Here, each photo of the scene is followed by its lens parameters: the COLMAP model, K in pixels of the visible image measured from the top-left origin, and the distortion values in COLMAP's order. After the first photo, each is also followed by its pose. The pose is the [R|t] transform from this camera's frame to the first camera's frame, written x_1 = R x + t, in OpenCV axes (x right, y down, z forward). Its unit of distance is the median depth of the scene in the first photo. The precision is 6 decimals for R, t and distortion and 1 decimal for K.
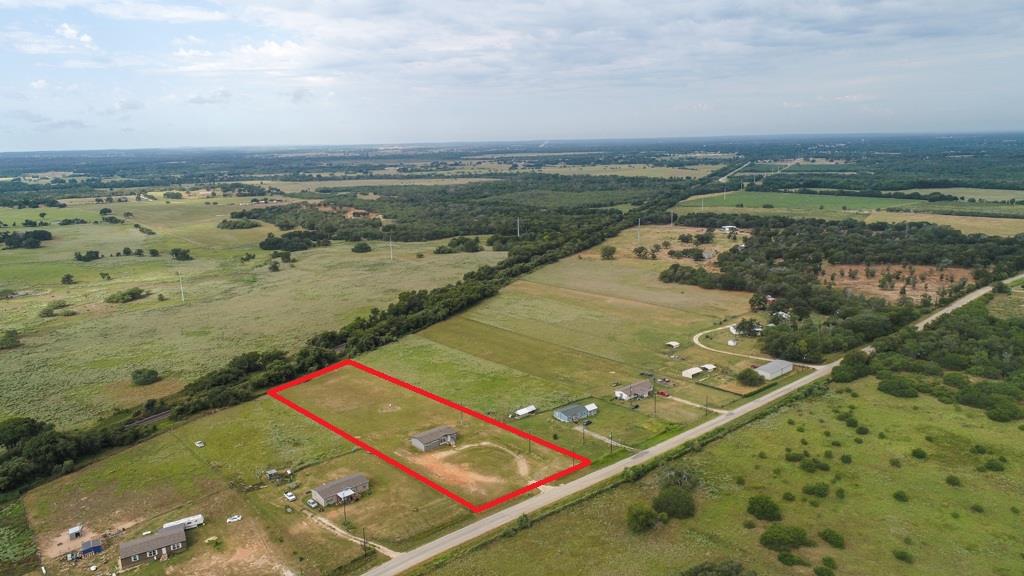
lens RADIAL K [[700.7, 0, 512.0], [0, 700.7, 288.0], [0, 0, 1]] dist [0.018335, -0.001402]
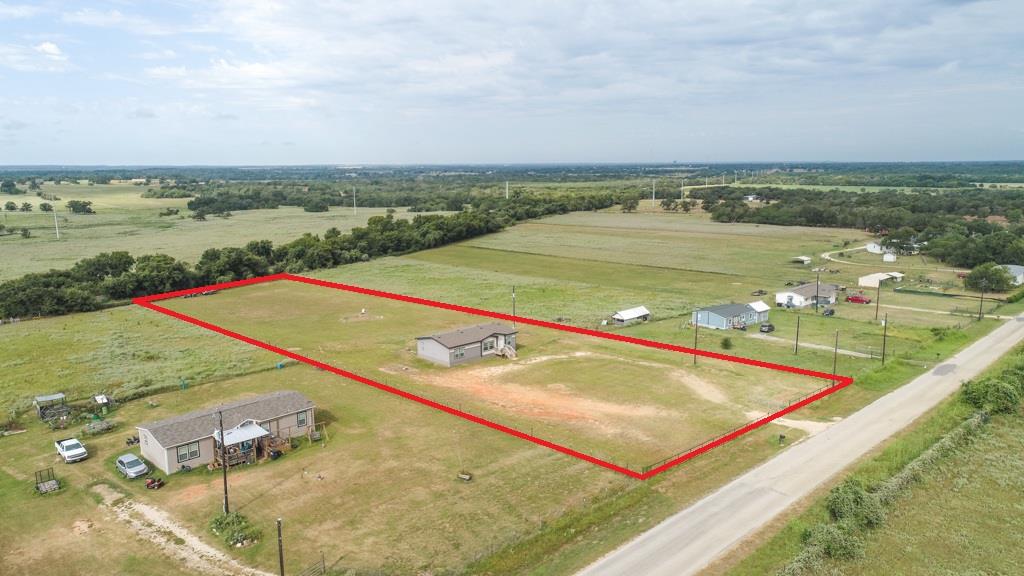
lens RADIAL K [[700.7, 0, 512.0], [0, 700.7, 288.0], [0, 0, 1]] dist [0.018335, -0.001402]
pose [[0.998321, 0.004350, 0.057758, -0.116559], [-0.002025, 0.999188, -0.040249, 0.211245], [-0.057886, 0.040064, 0.997519, 0.592542]]
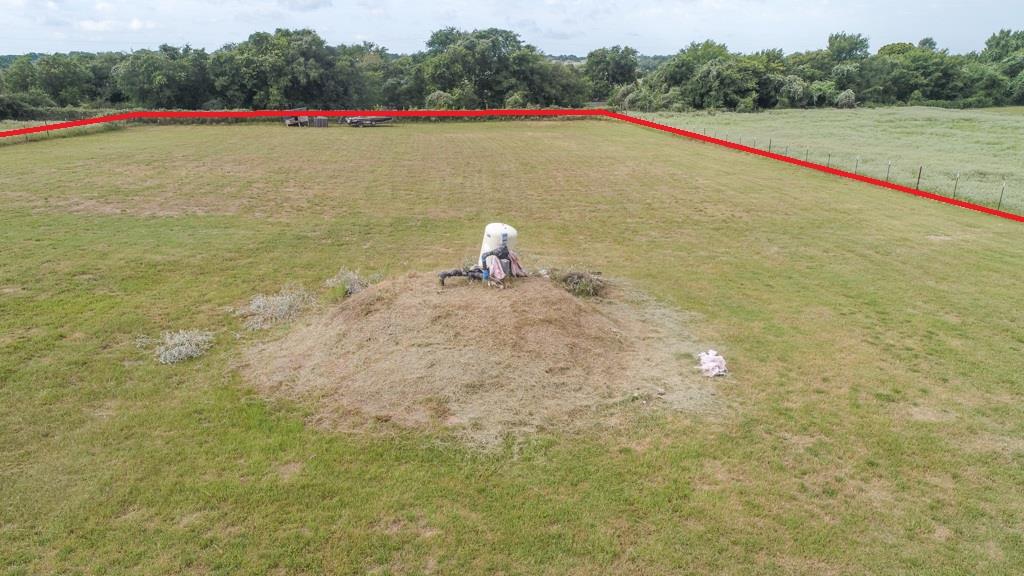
lens RADIAL K [[700.7, 0, 512.0], [0, 700.7, 288.0], [0, 0, 1]] dist [0.018335, -0.001402]
pose [[0.811669, 0.199455, -0.549009, -0.183643], [-0.140923, 0.978997, 0.147326, 0.201777], [0.566863, -0.042212, 0.822730, 1.191693]]
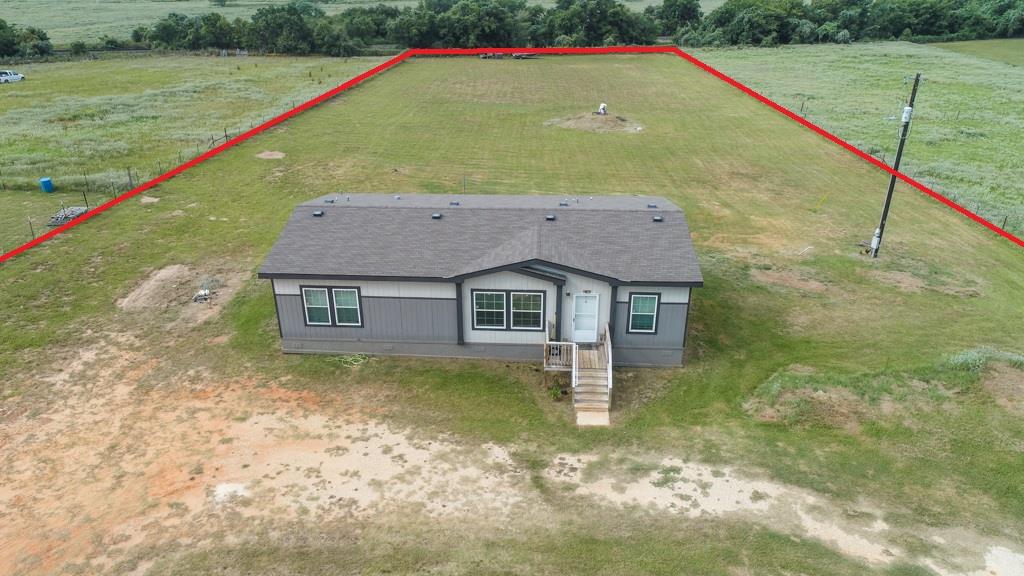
lens RADIAL K [[700.7, 0, 512.0], [0, 700.7, 288.0], [0, 0, 1]] dist [0.018335, -0.001402]
pose [[0.731612, 0.308306, -0.608022, -0.045181], [-0.159214, 0.944501, 0.287347, 0.199718], [0.662868, -0.113421, 0.740095, 0.990822]]
